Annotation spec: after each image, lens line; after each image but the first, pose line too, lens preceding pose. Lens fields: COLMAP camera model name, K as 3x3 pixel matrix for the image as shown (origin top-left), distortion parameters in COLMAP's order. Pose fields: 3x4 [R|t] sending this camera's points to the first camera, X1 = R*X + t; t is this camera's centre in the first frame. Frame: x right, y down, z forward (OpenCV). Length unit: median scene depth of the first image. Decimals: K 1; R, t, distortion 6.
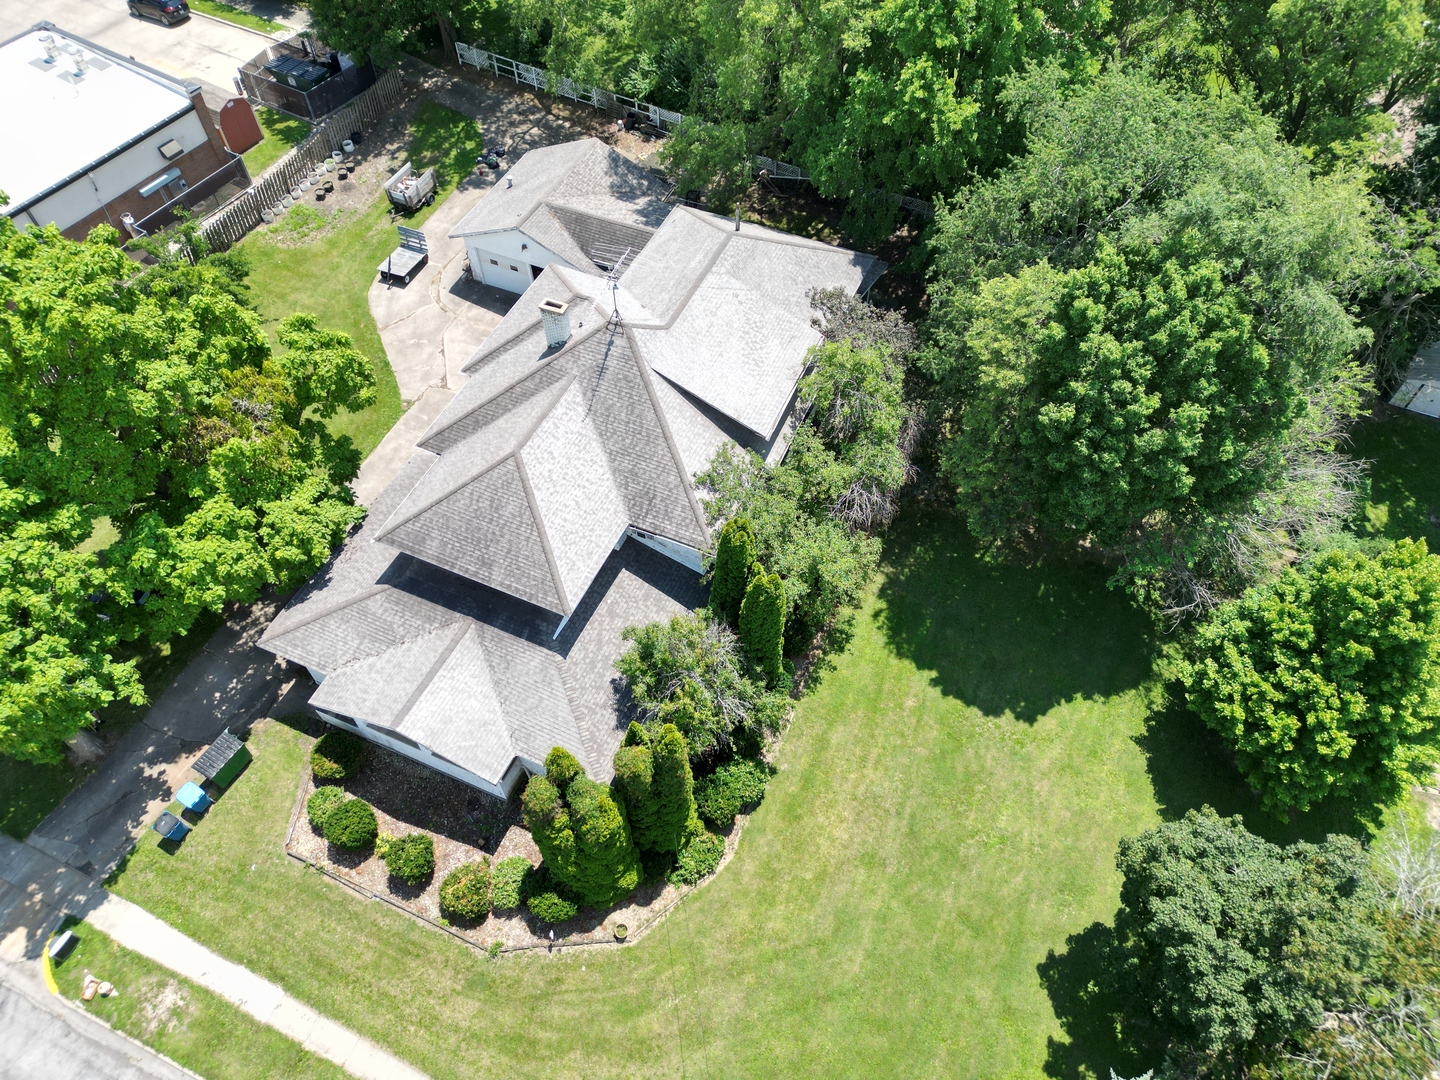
lens RADIAL K [[1010.2, 0, 724.8], [0, 1010.2, 533.5], [0, 0, 1]] dist [0.044202, -0.039206]
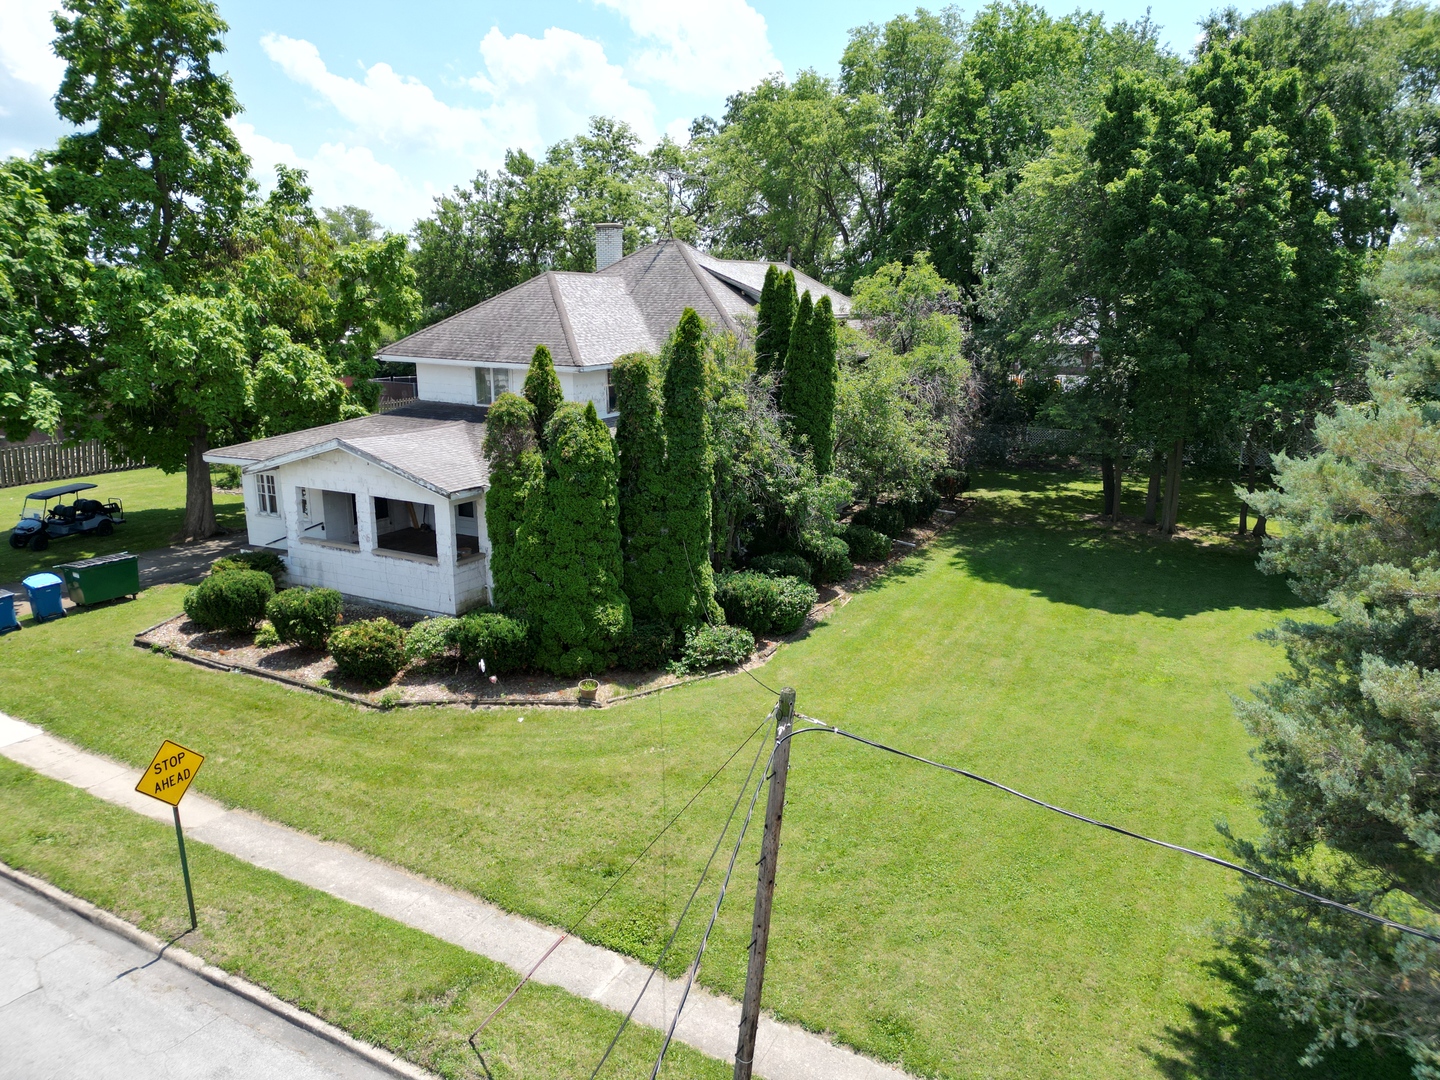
lens RADIAL K [[1010.2, 0, 719.8], [0, 1010.2, 539.4], [0, 0, 1]] dist [0.044202, -0.039206]
pose [[0.997447, 0.026078, -0.066477, 0.019168], [-0.062702, 0.765321, -0.640588, 0.621894], [0.034171, 0.643121, 0.765002, 0.385090]]
